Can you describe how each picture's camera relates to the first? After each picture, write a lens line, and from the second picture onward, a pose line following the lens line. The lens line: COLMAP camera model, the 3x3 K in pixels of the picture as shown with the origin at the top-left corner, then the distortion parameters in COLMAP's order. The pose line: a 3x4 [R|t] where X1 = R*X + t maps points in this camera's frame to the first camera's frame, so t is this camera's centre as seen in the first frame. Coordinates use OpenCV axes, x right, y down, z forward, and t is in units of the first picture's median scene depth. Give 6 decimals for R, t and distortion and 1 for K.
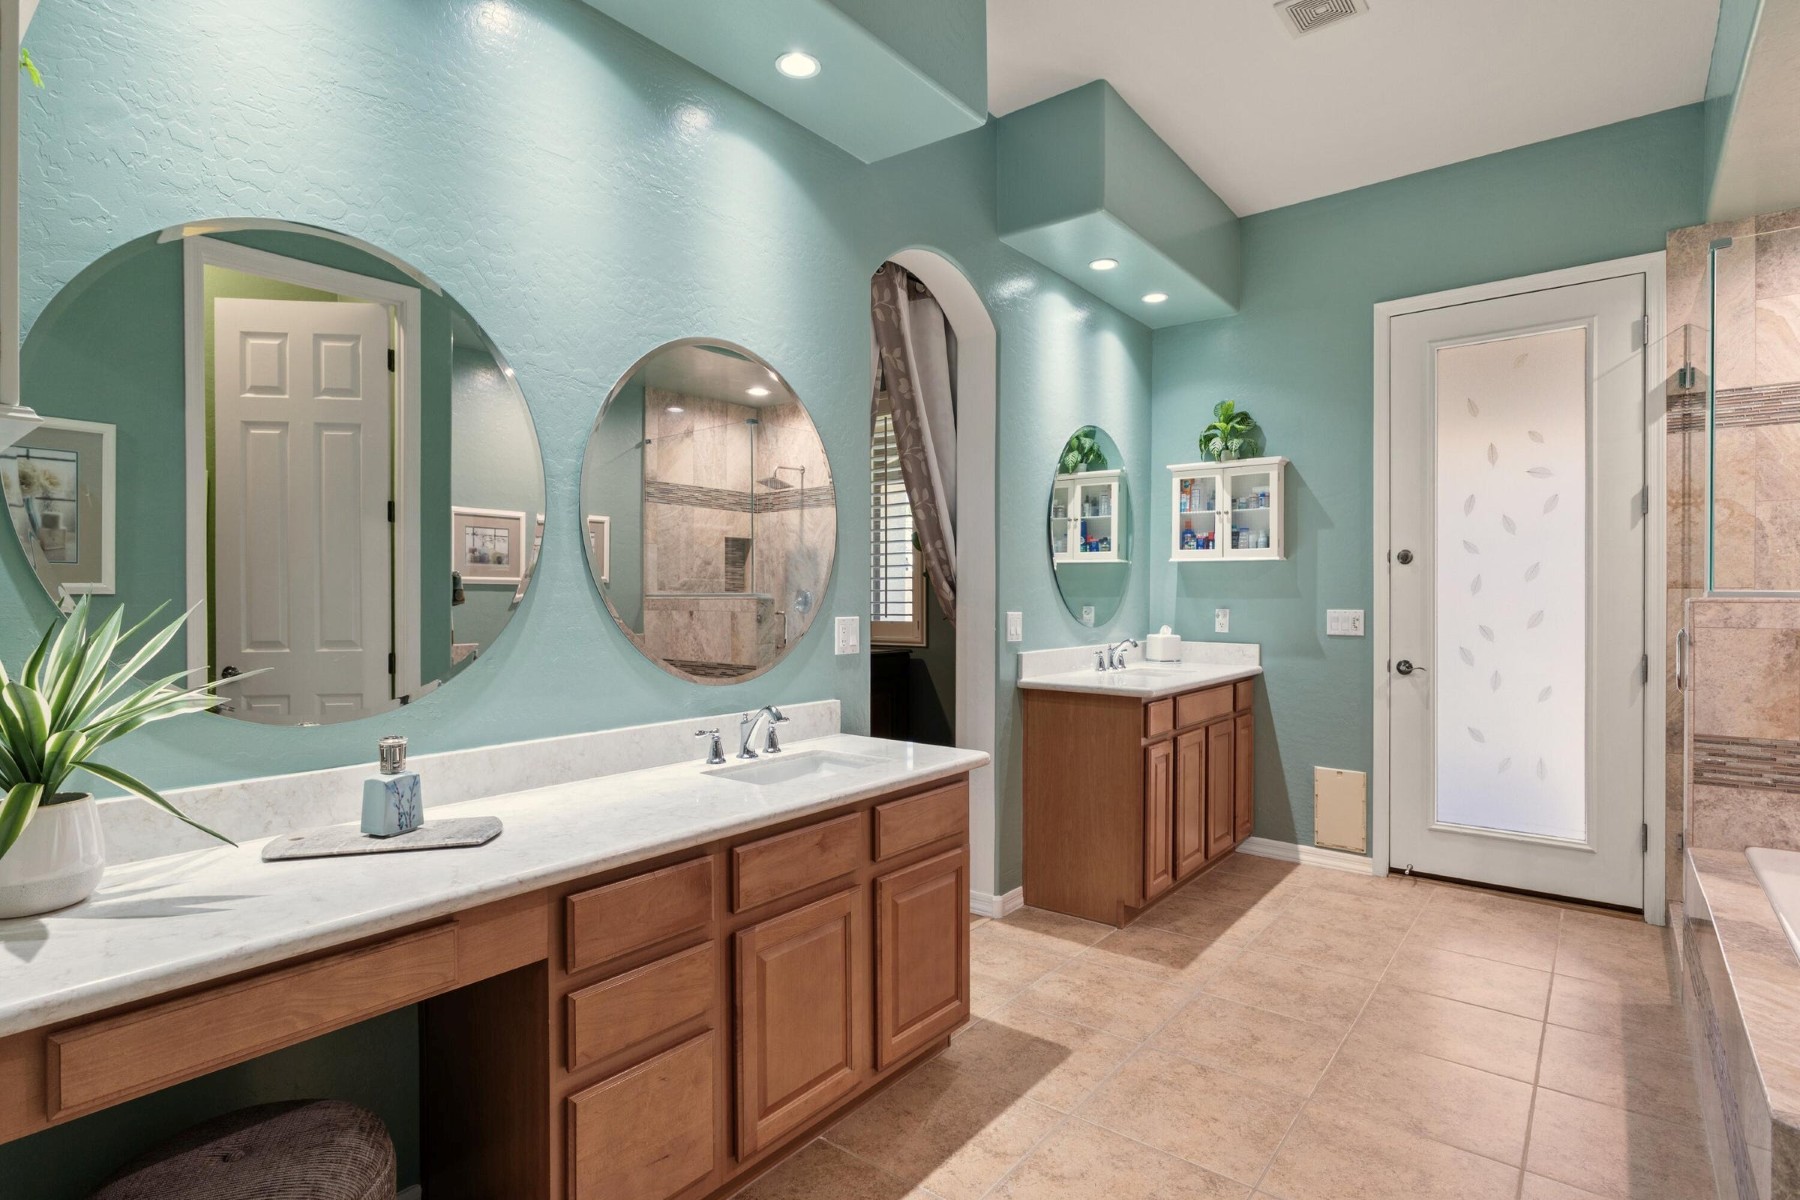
lens RADIAL K [[875.8, 0, 902.6], [0, 875.8, 600.6], [0, 0, 1]] dist [-0.003408, 0.000299]
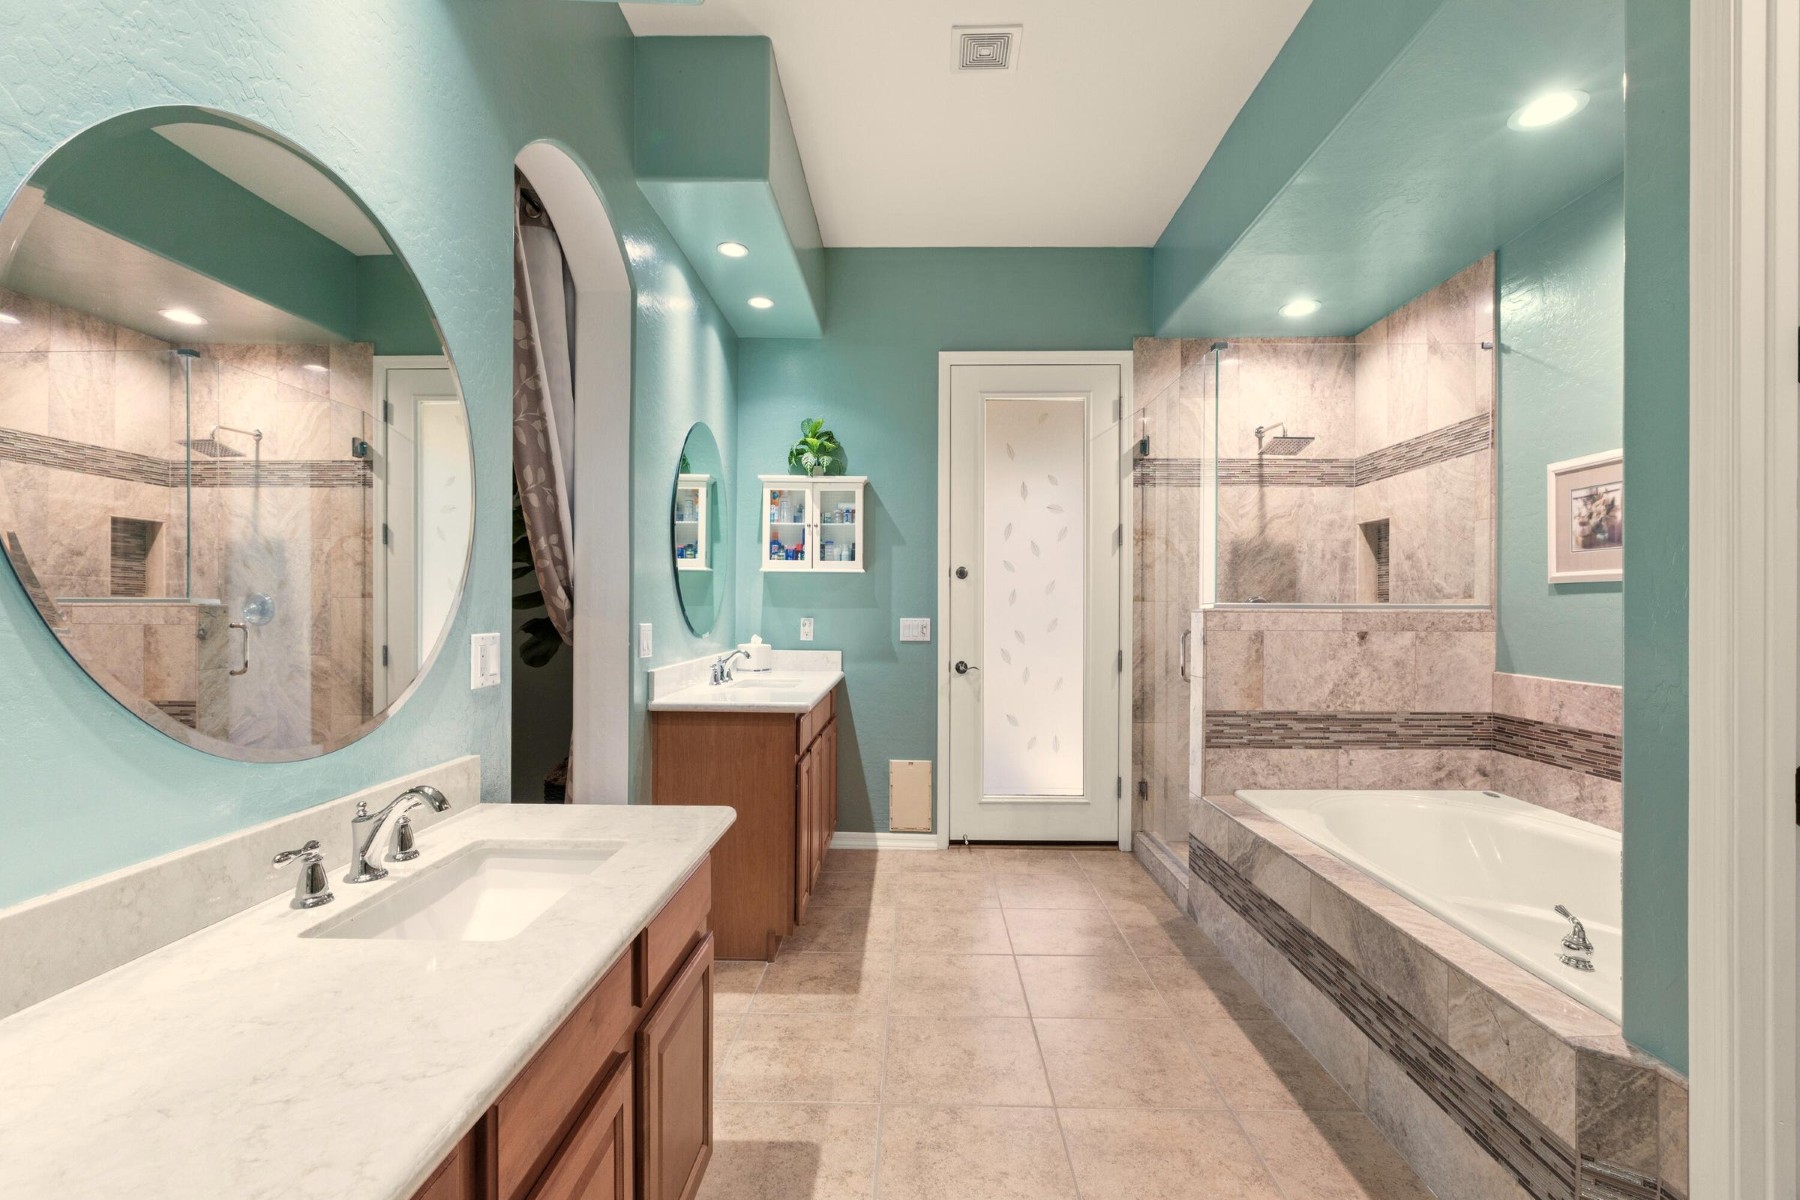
lens RADIAL K [[781.0, 0, 900.8], [0, 781.0, 610.5], [0, 0, 1]] dist [-0.002998, 0.002457]
pose [[0.801319, 0.000369, 0.598237, -0.125057], [-0.001615, 0.999997, 0.001547, -0.000903], [-0.598235, -0.002206, 0.801317, 0.228007]]
